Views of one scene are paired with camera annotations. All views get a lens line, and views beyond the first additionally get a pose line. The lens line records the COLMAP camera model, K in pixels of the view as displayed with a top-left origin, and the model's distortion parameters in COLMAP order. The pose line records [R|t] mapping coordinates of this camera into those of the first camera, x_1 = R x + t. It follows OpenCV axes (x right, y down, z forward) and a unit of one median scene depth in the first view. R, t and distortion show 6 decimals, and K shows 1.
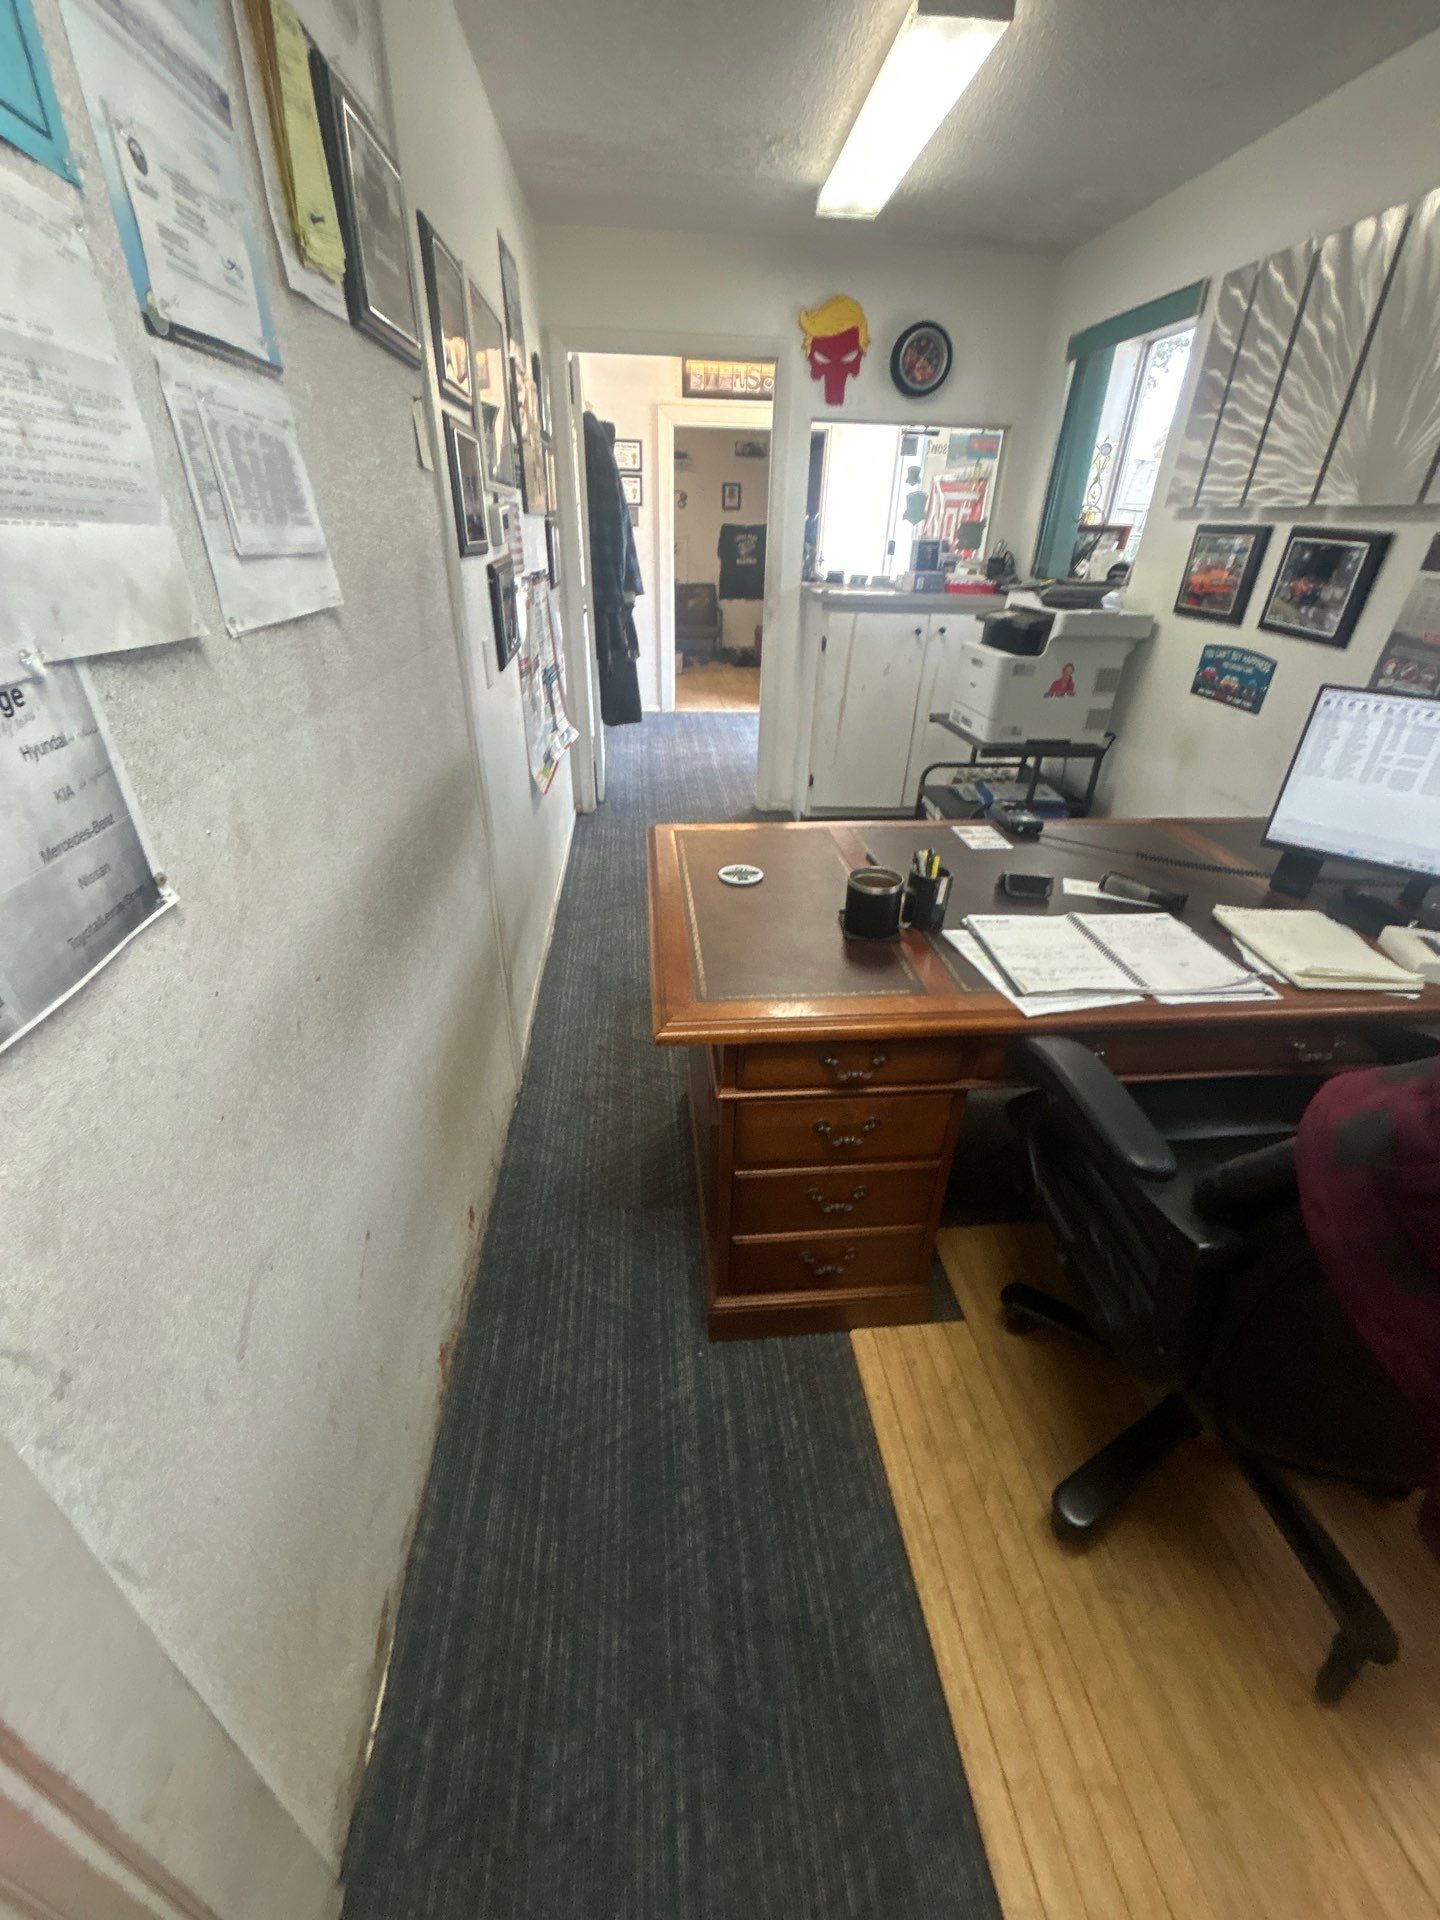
lens RADIAL K [[769.6, 0, 720.0], [0, 769.6, 960.0], [0, 0, 1]] dist [0.001520, 0.000195]
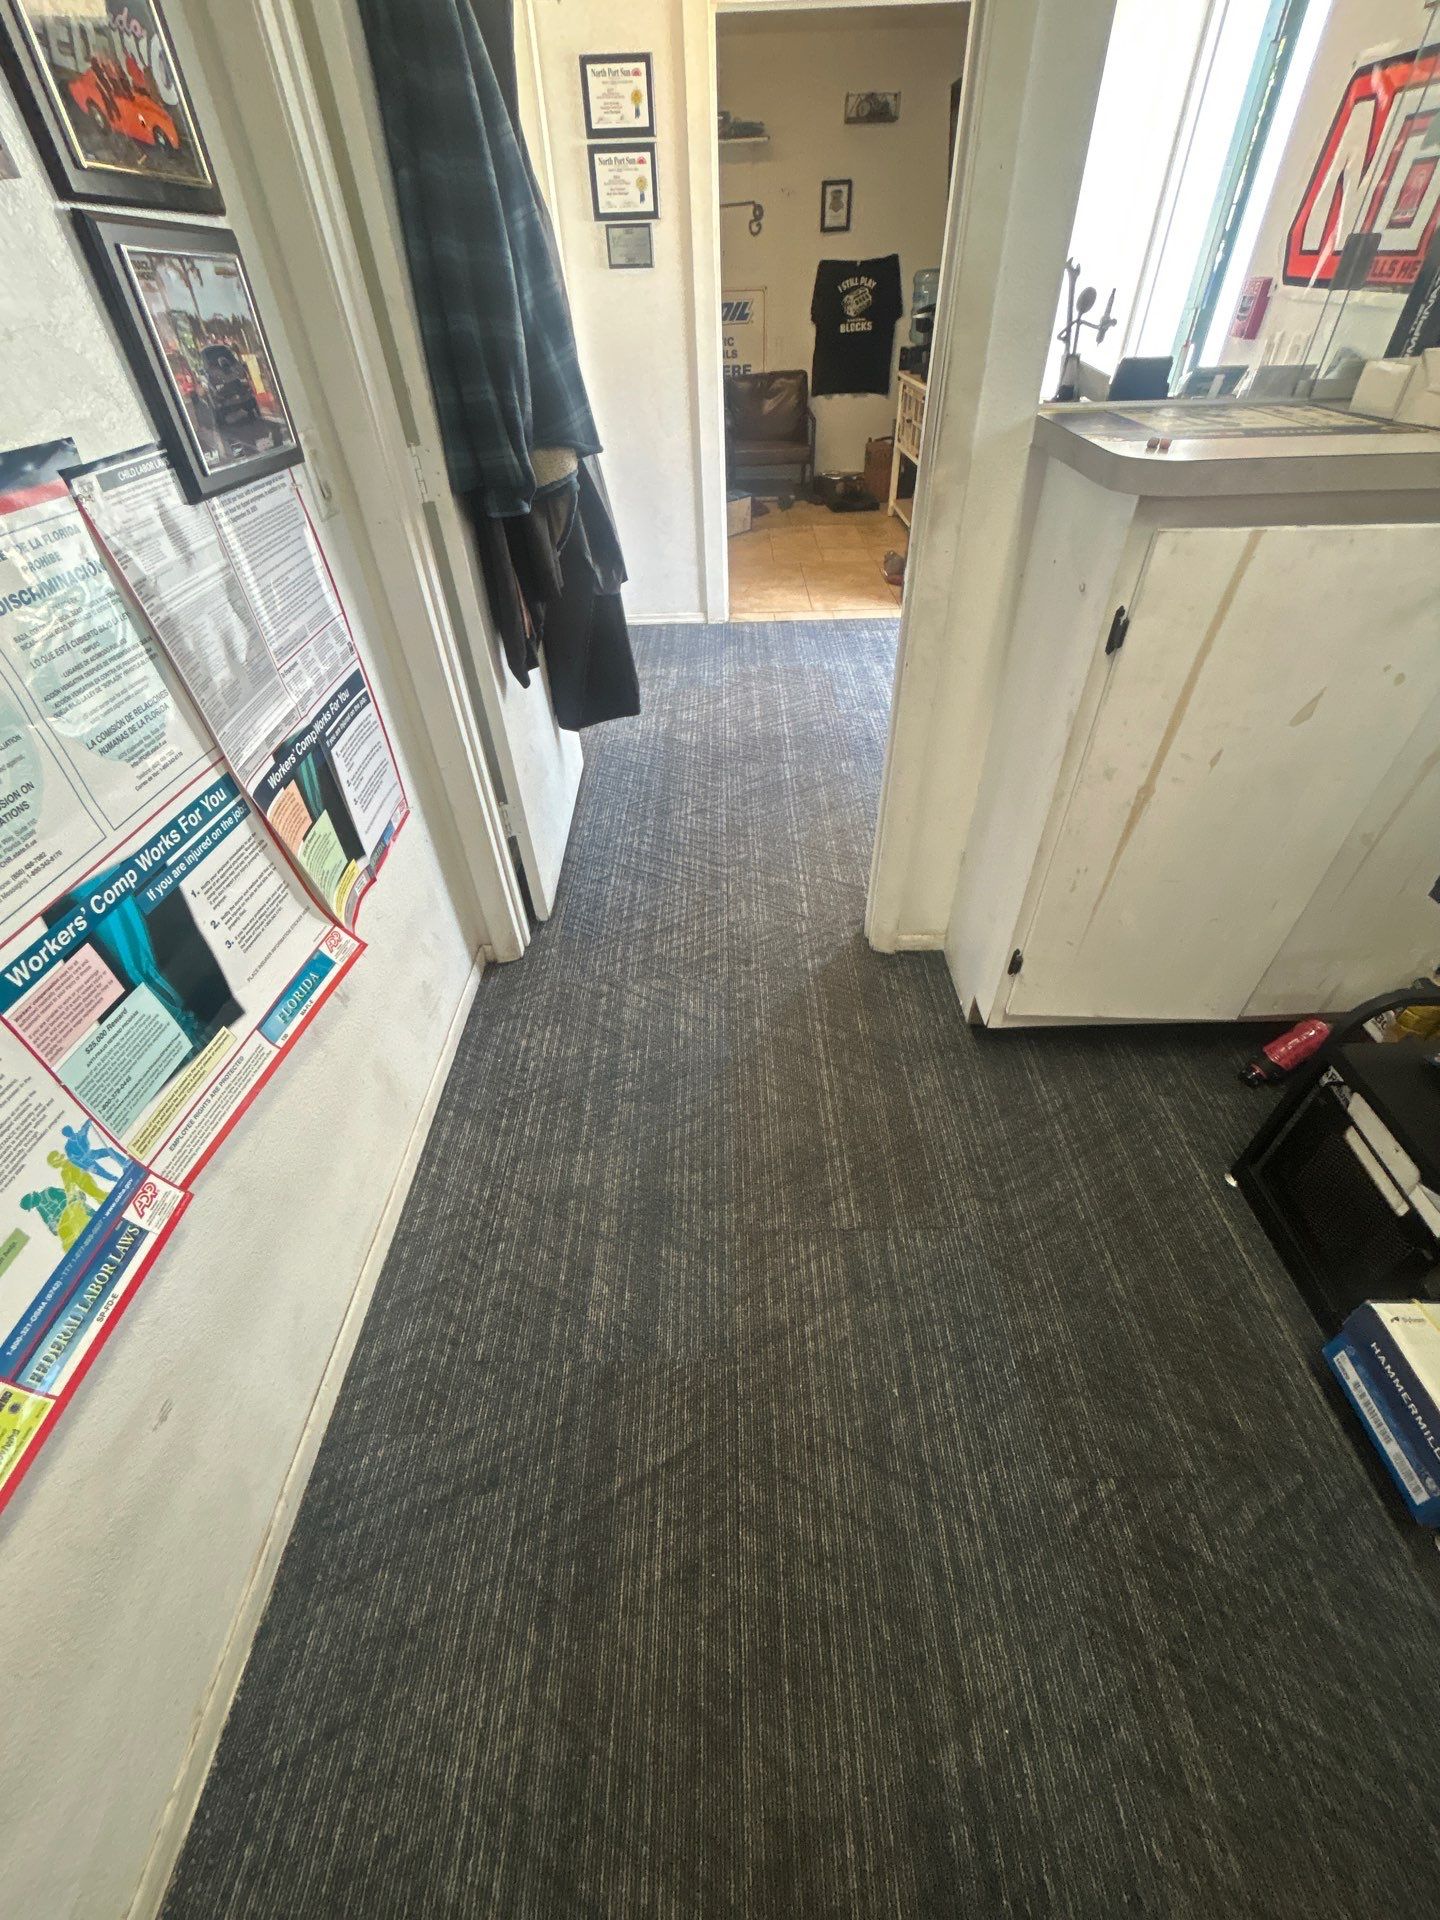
lens RADIAL K [[773.6, 0, 720.0], [0, 773.6, 960.0], [0, 0, 1]] dist [-0.001268, -0.000479]
pose [[0.993881, 0.026235, -0.107292, 0.006183], [-0.003571, 0.978507, 0.206182, -0.186465], [0.110395, -0.204538, 0.972614, 0.353254]]
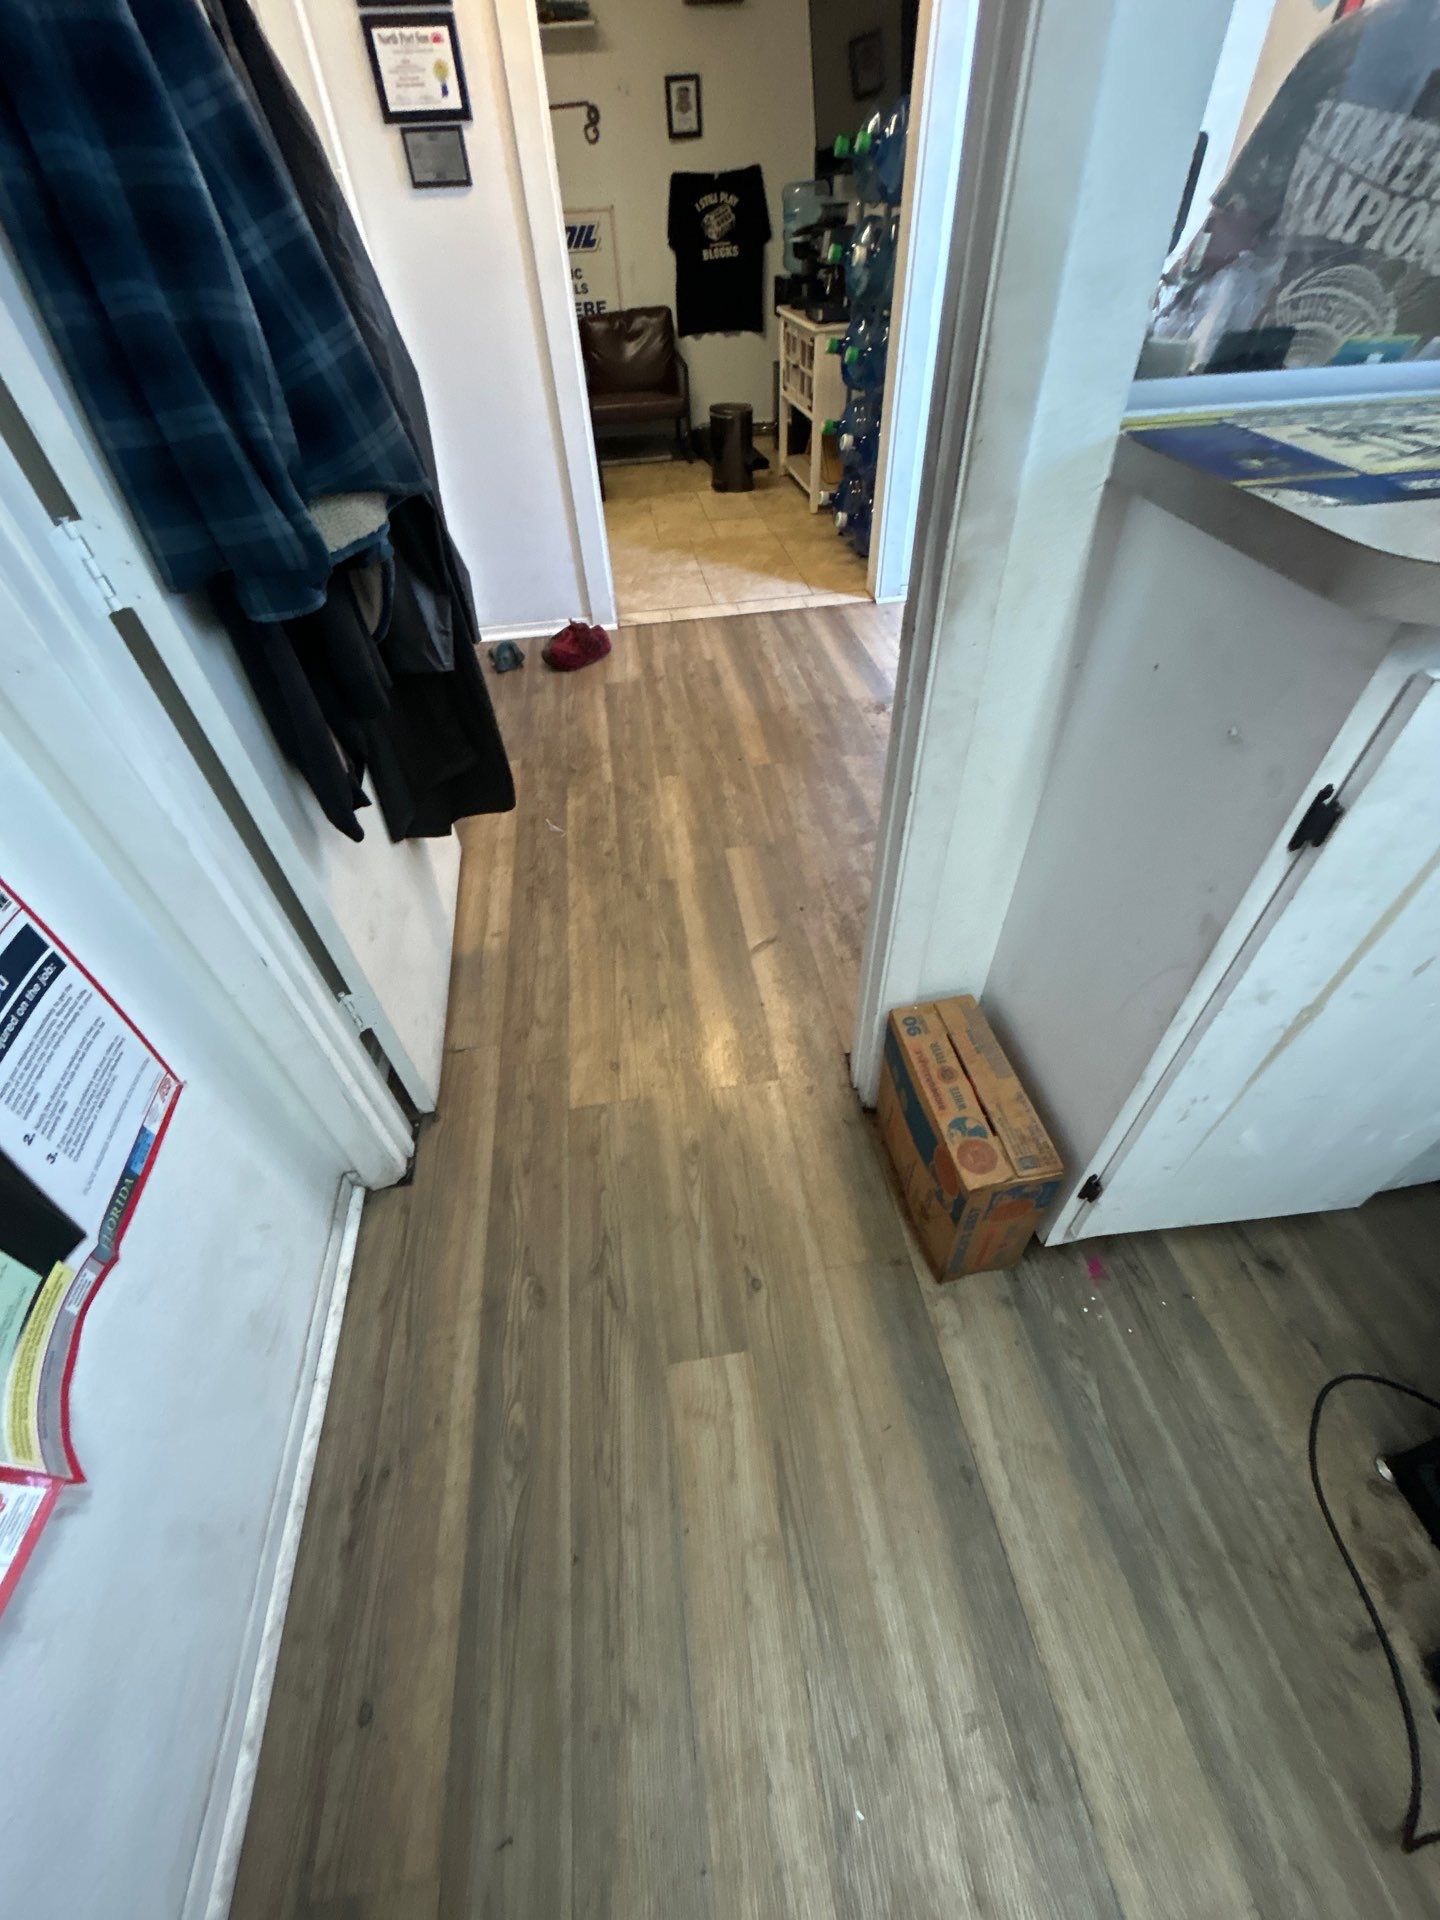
lens RADIAL K [[773.6, 0, 720.0], [0, 773.6, 960.0], [0, 0, 1]] dist [-0.001268, -0.000479]
pose [[0.996585, -0.082212, -0.007732, -0.005287], [0.081289, 0.960292, 0.266892, -0.235772], [-0.014516, -0.266609, 0.963695, 0.436999]]
